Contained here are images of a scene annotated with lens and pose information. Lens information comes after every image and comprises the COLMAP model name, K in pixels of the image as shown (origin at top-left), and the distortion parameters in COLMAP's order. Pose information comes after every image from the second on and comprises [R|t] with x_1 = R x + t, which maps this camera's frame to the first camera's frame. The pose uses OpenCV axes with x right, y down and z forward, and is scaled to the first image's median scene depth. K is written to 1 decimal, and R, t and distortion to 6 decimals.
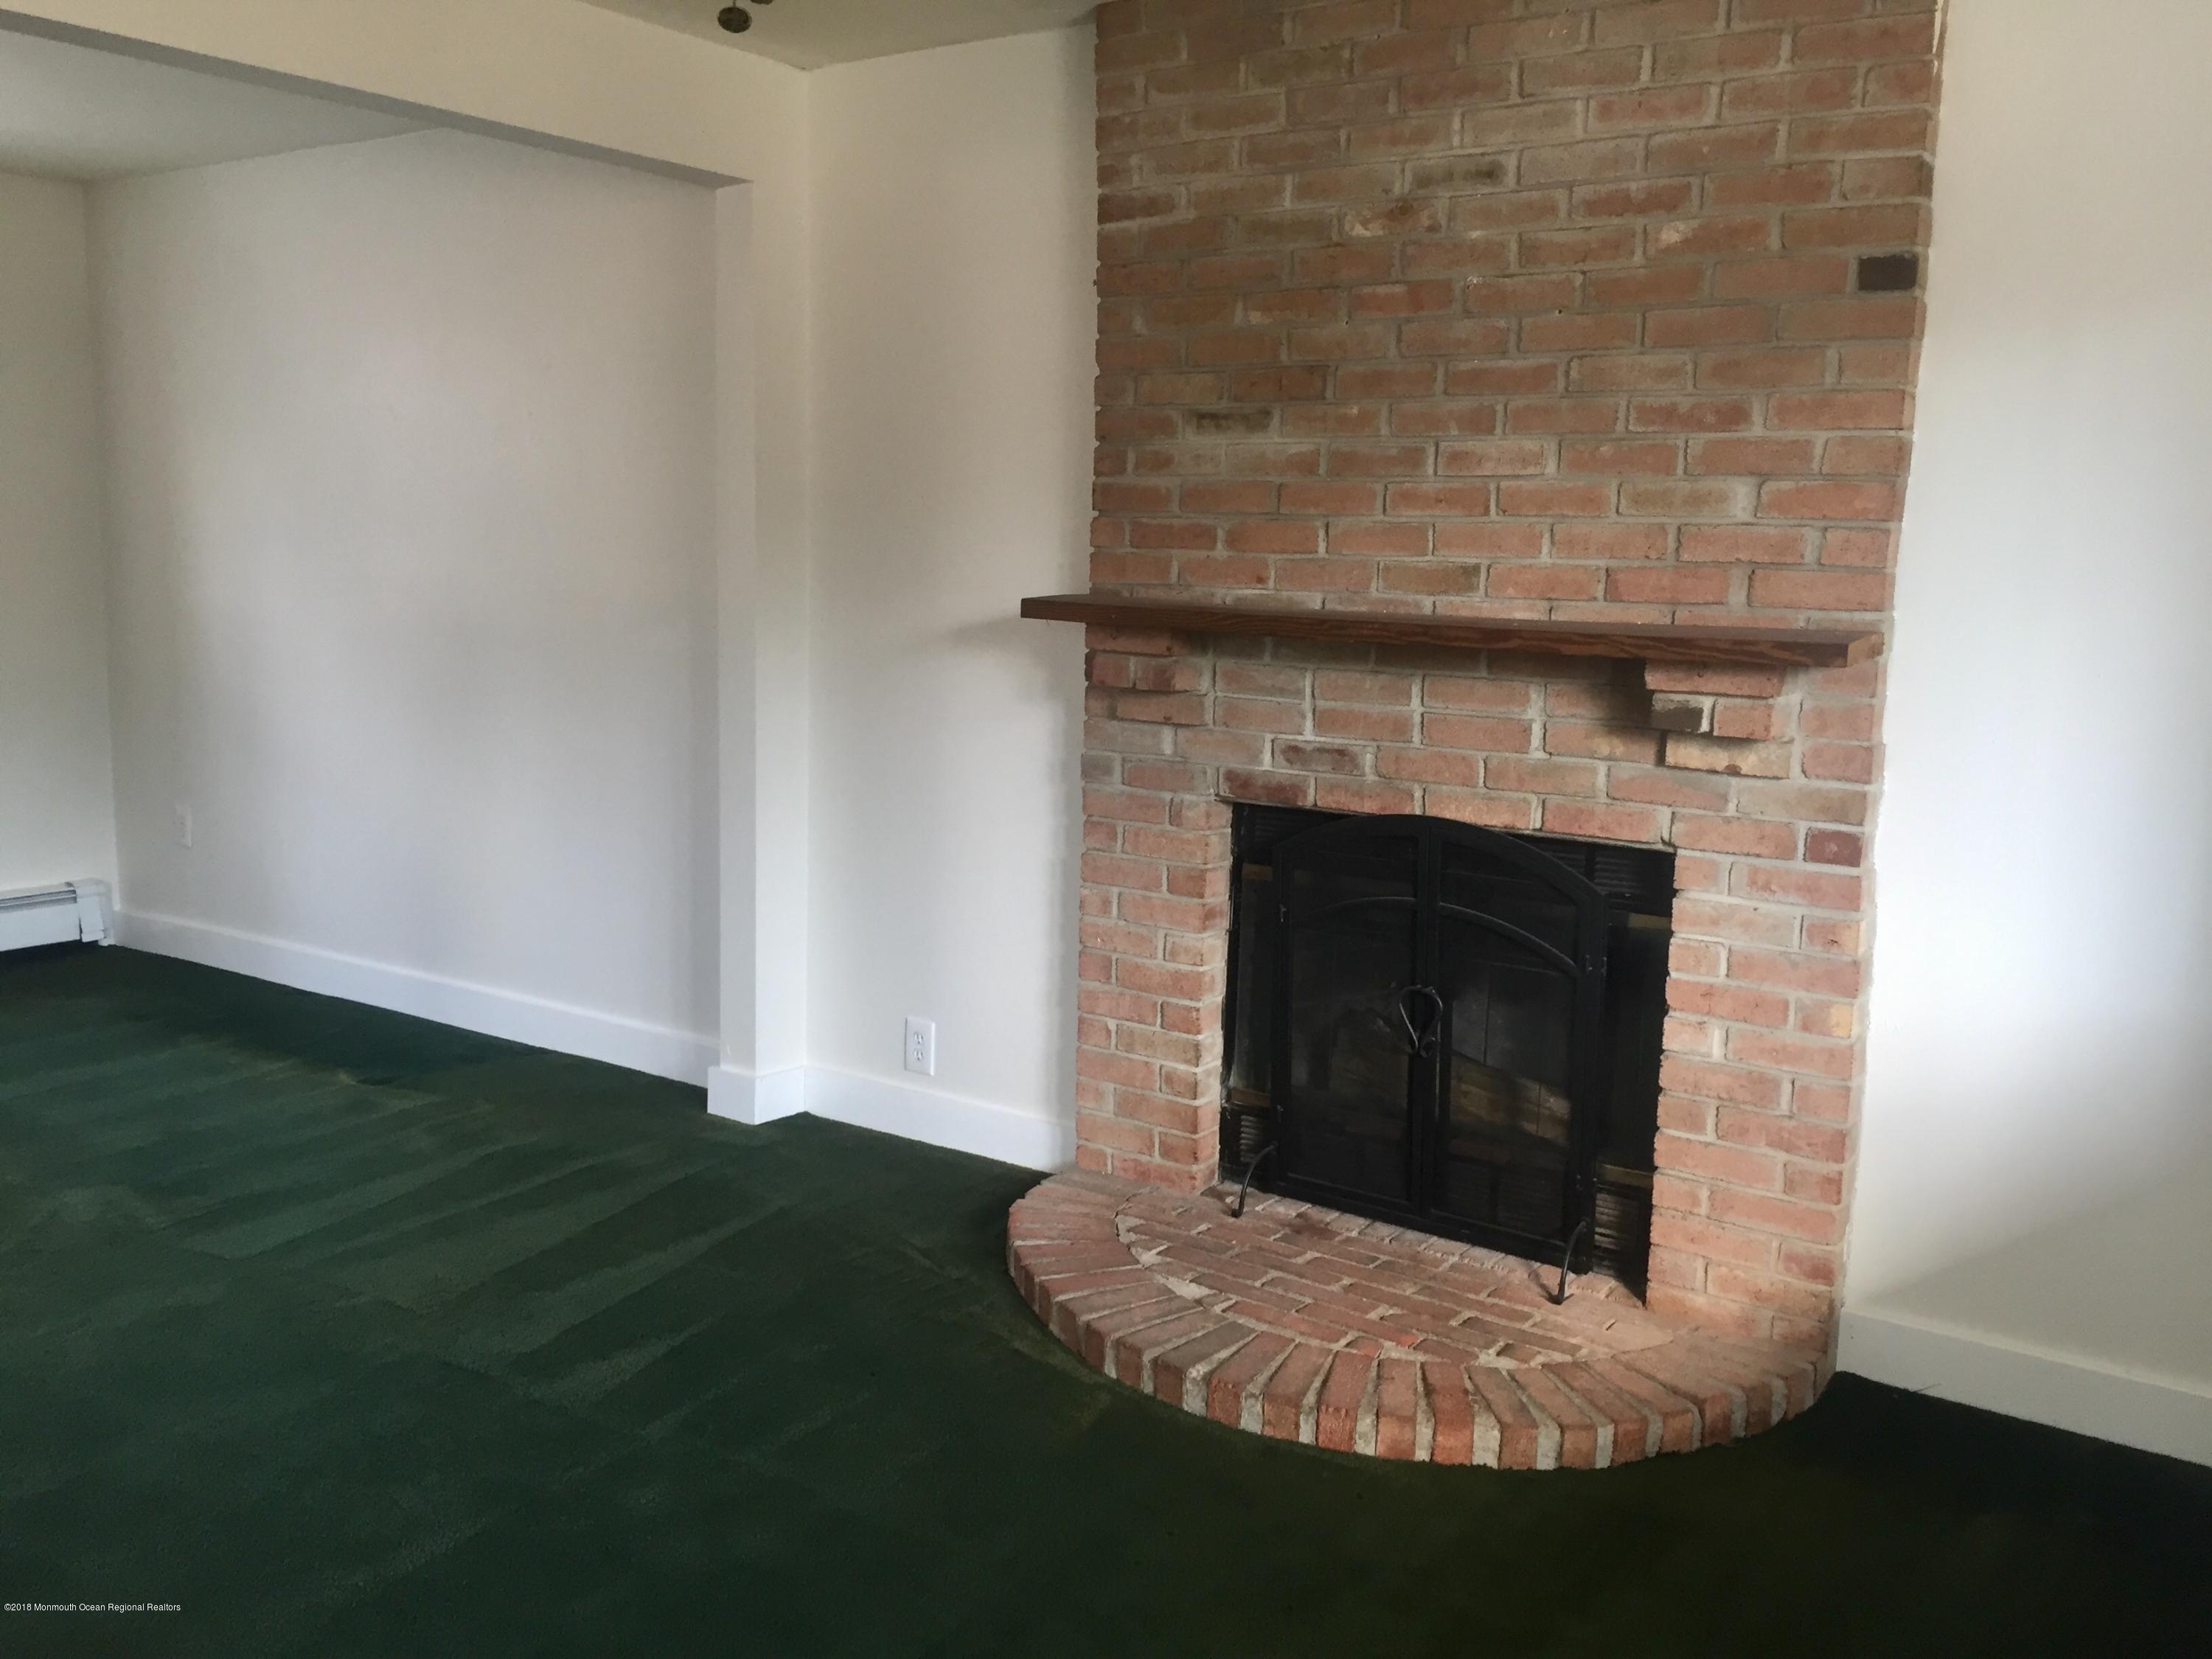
lens RADIAL K [[1910.2, 0, 1099.7], [0, 1910.2, 829.6], [0, 0, 1]] dist [0.073883, -0.097036]
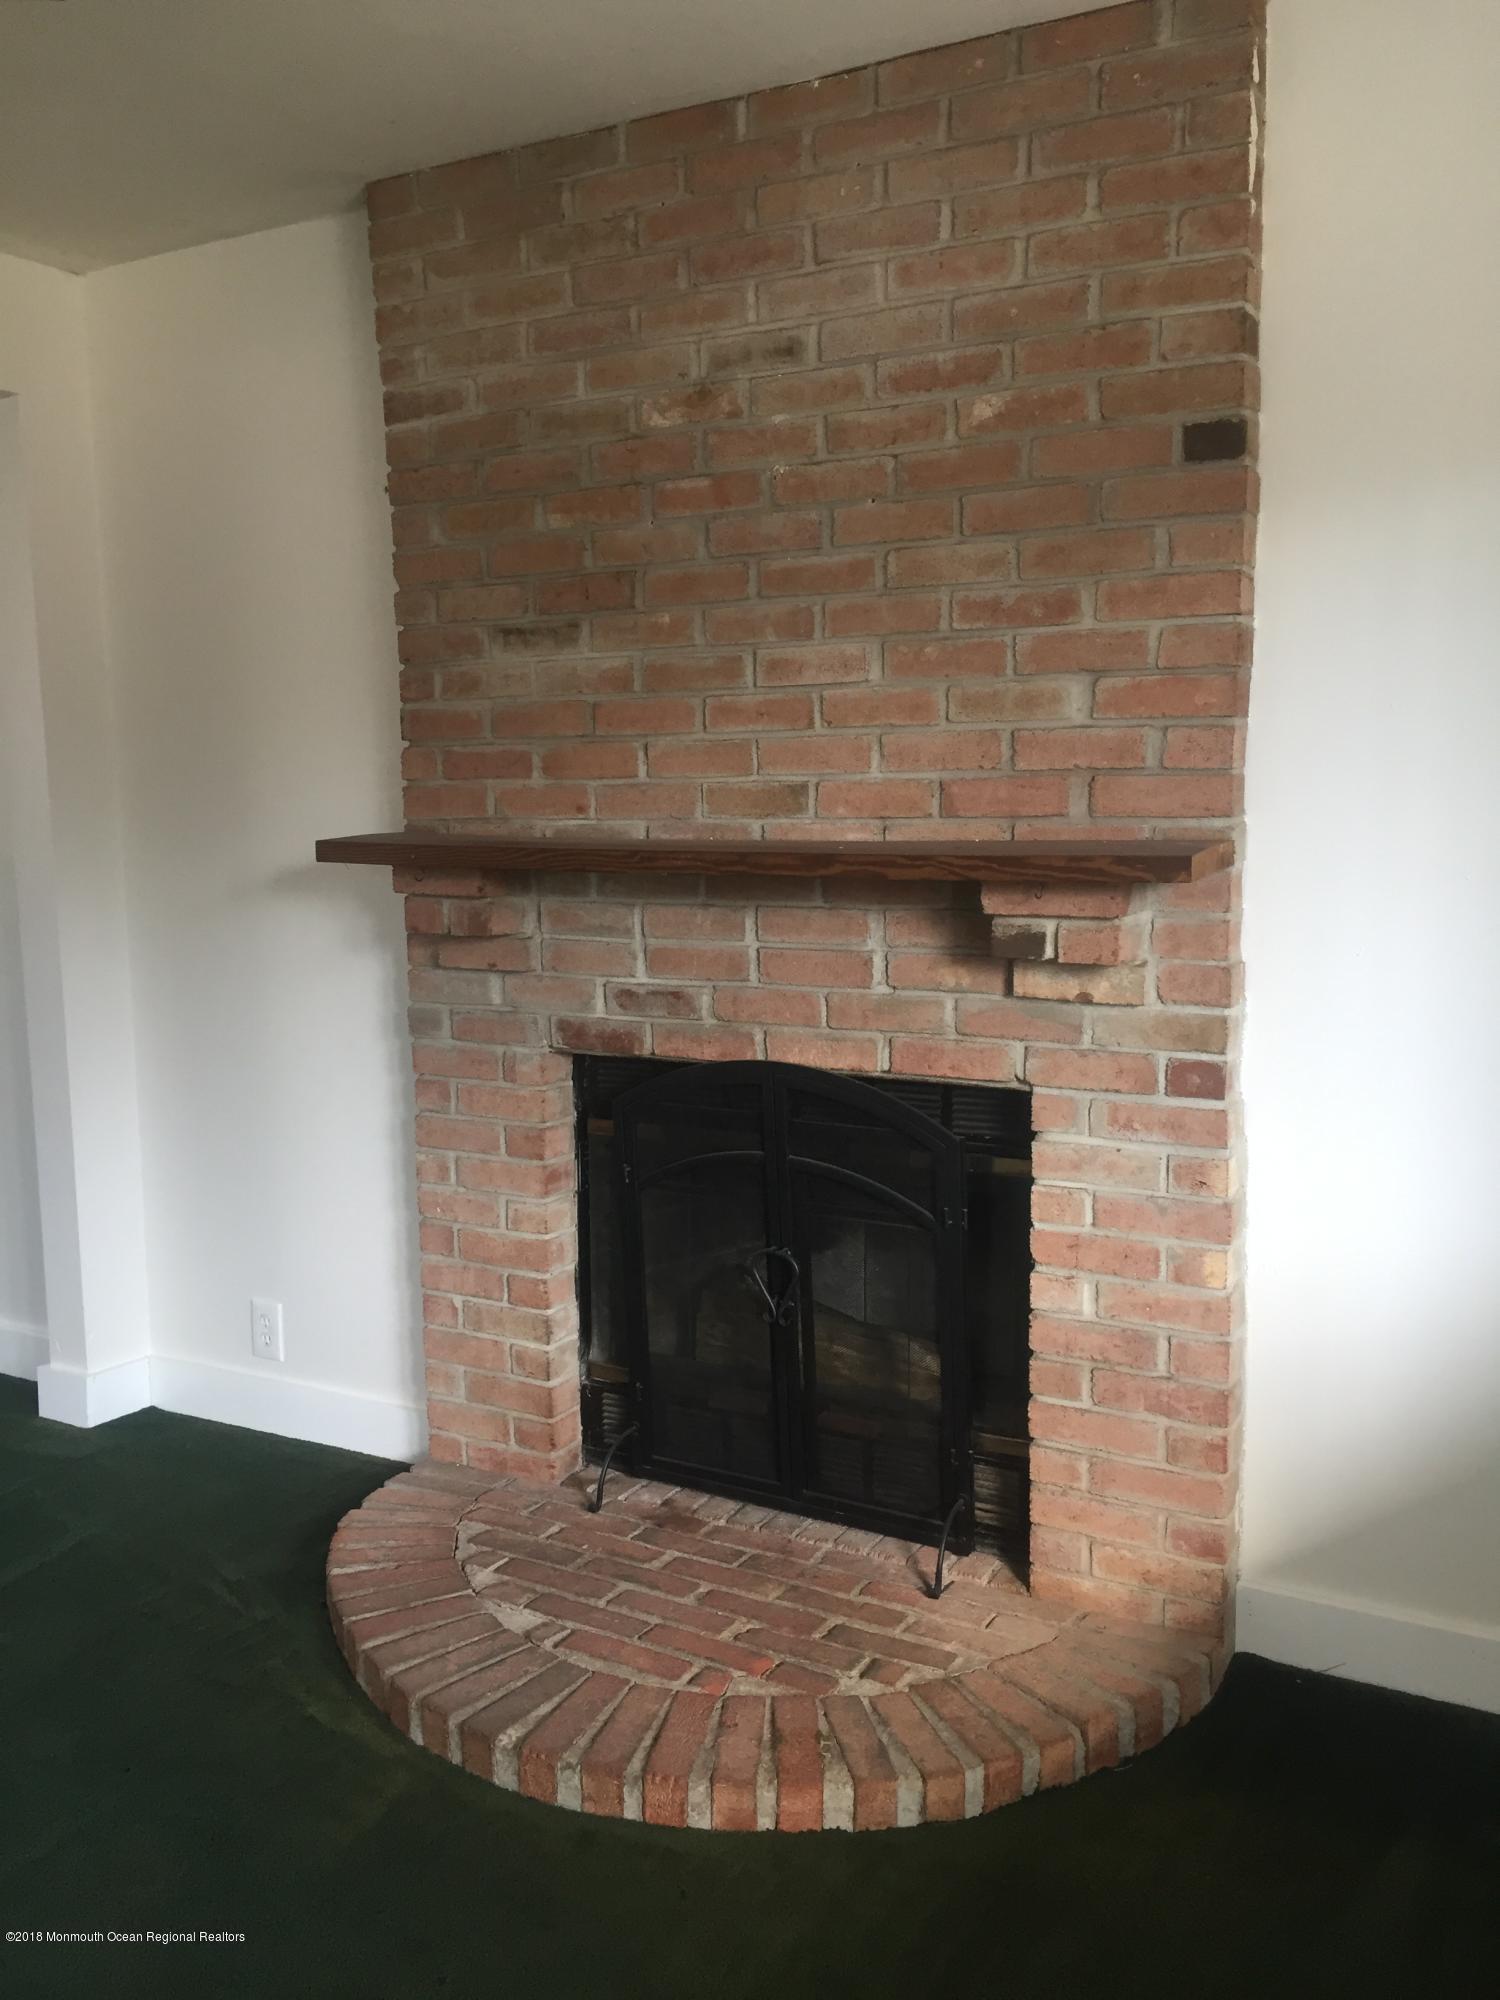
lens RADIAL K [[1716.3, 0, 763.9], [0, 1716.3, 1010.2], [0, 0, 1]] dist [0.062555, -0.057853]
pose [[0.994714, -0.052443, 0.088284, 0.102468], [0.053665, 0.998492, -0.011530, -0.023086], [-0.087547, 0.016207, 0.996029, 0.198591]]
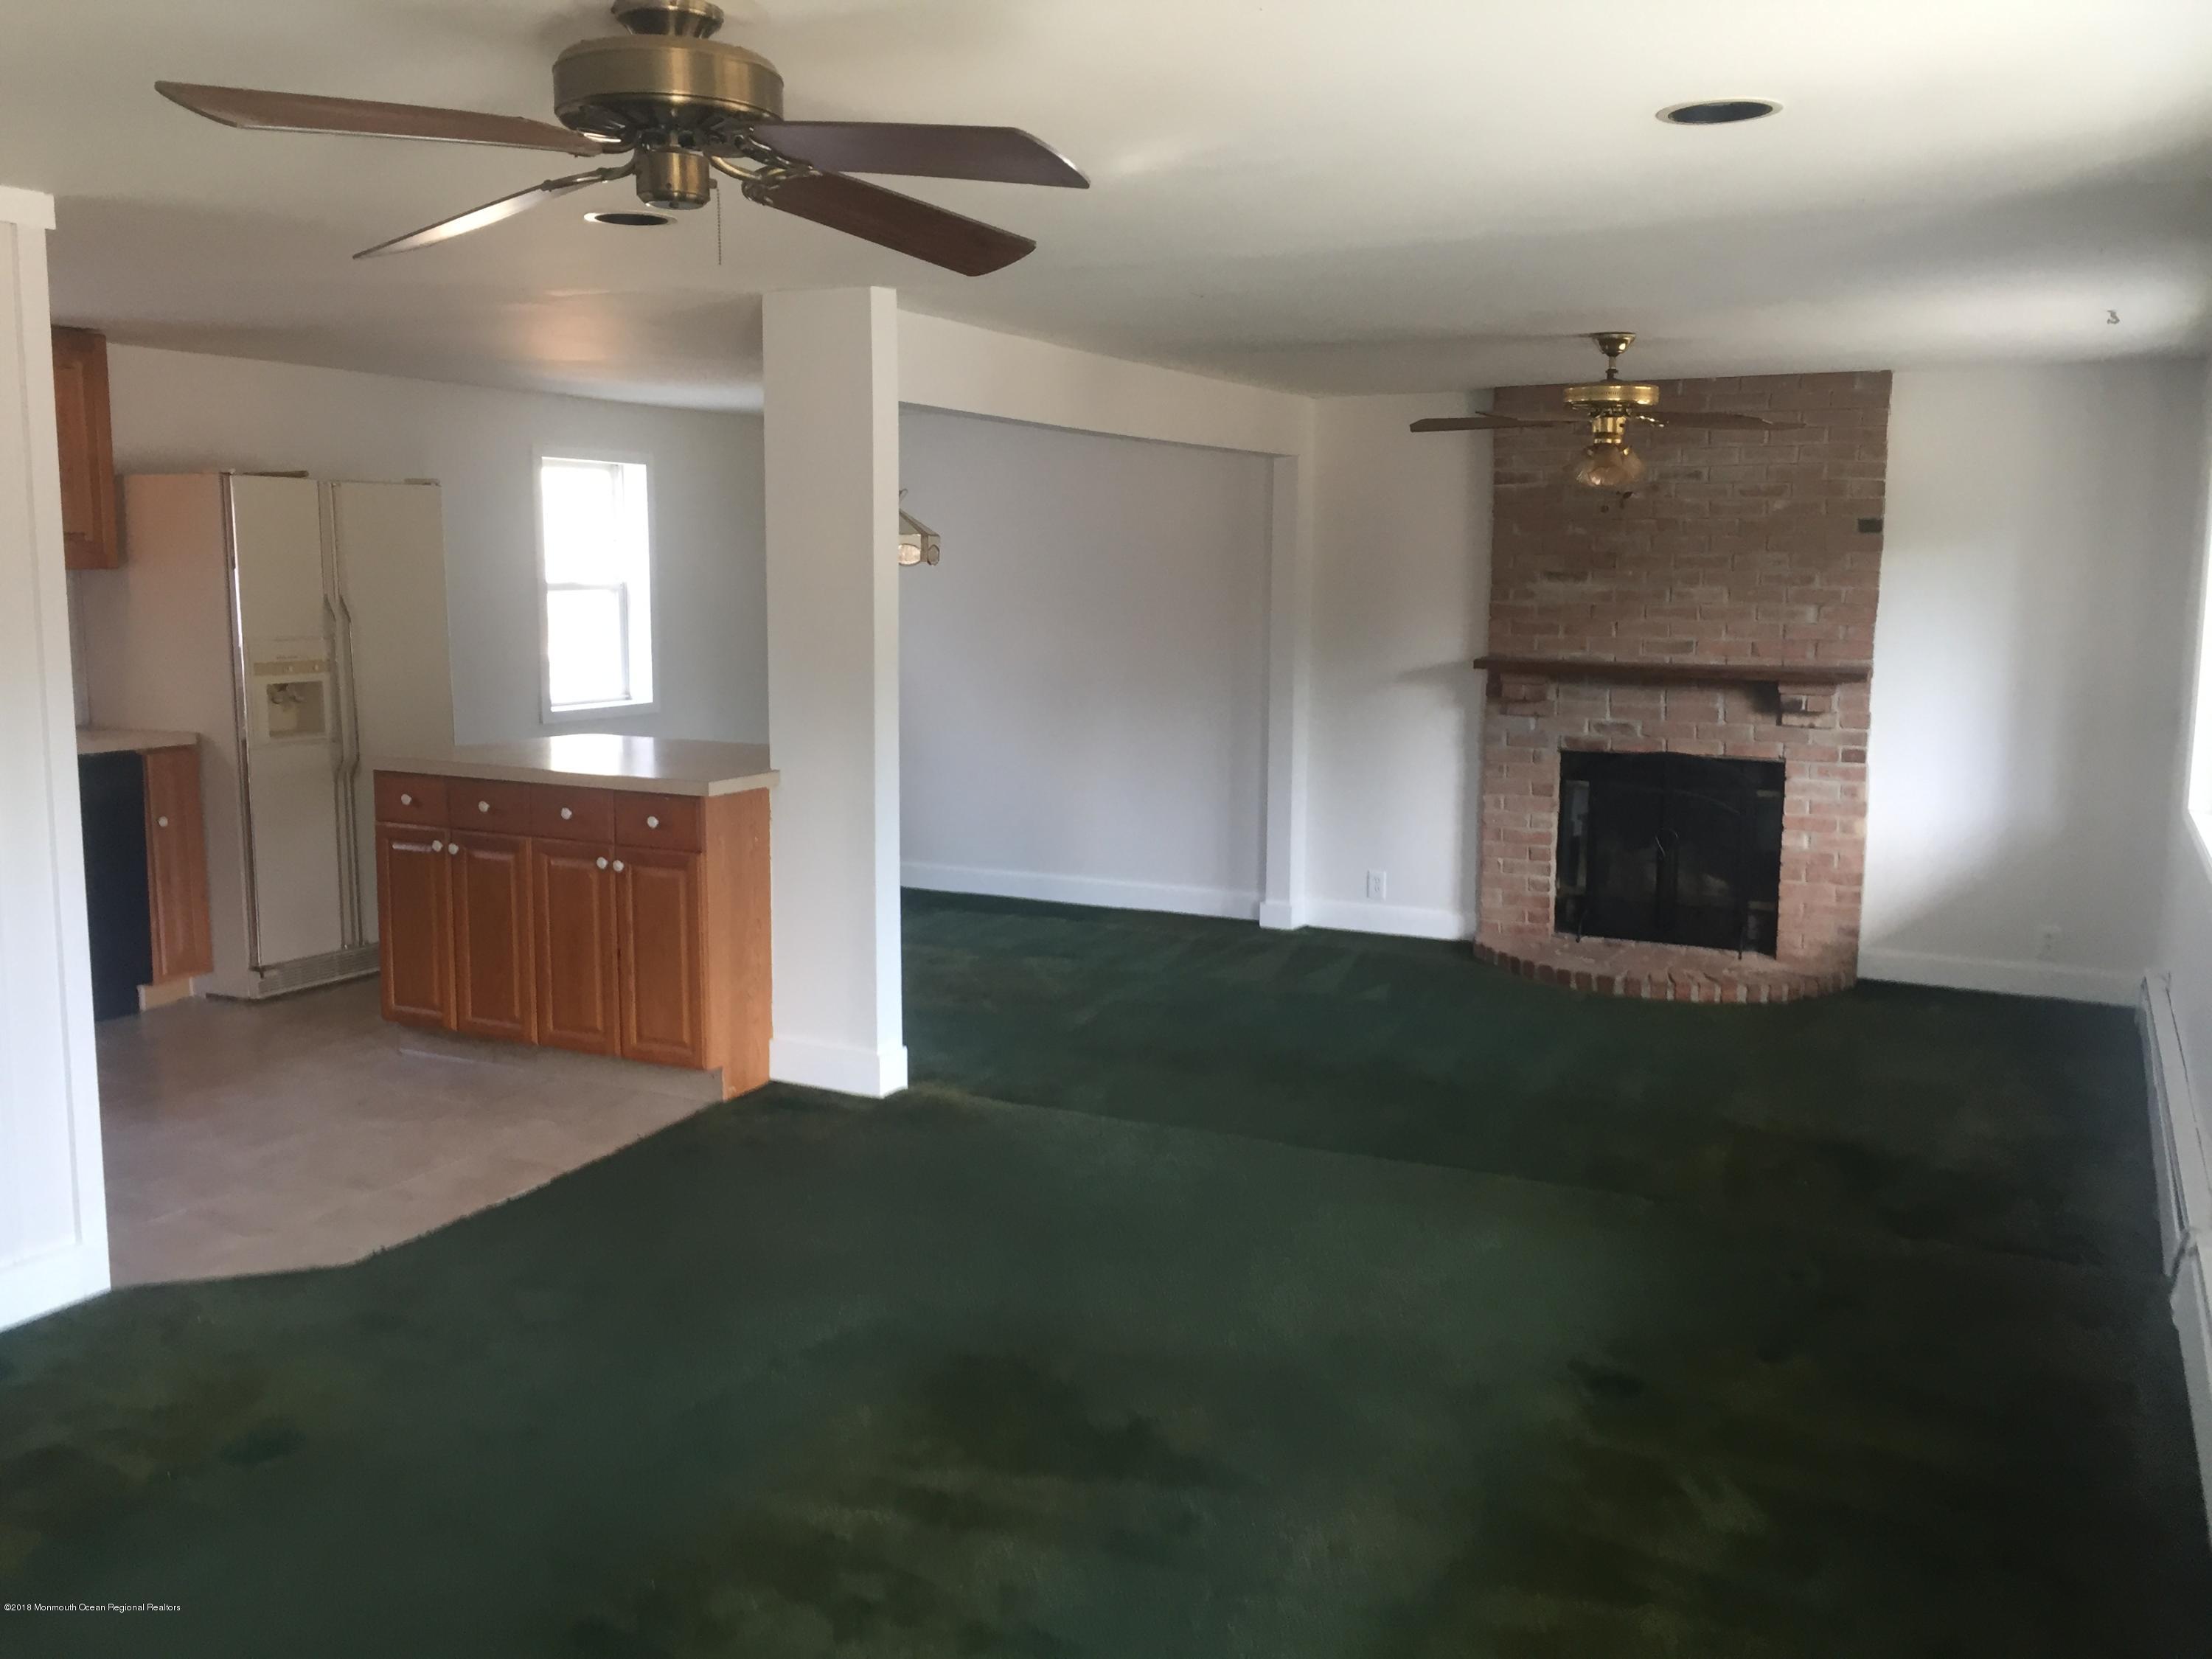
lens RADIAL K [[1900.7, 0, 1106.0], [0, 1900.7, 829.5], [0, 0, 1]] dist [0.063457, -0.089575]
pose [[0.991130, -0.035278, 0.128128, -0.815350], [0.036614, 0.999297, -0.008079, 0.081470], [-0.127753, 0.012698, 0.991725, -1.199800]]
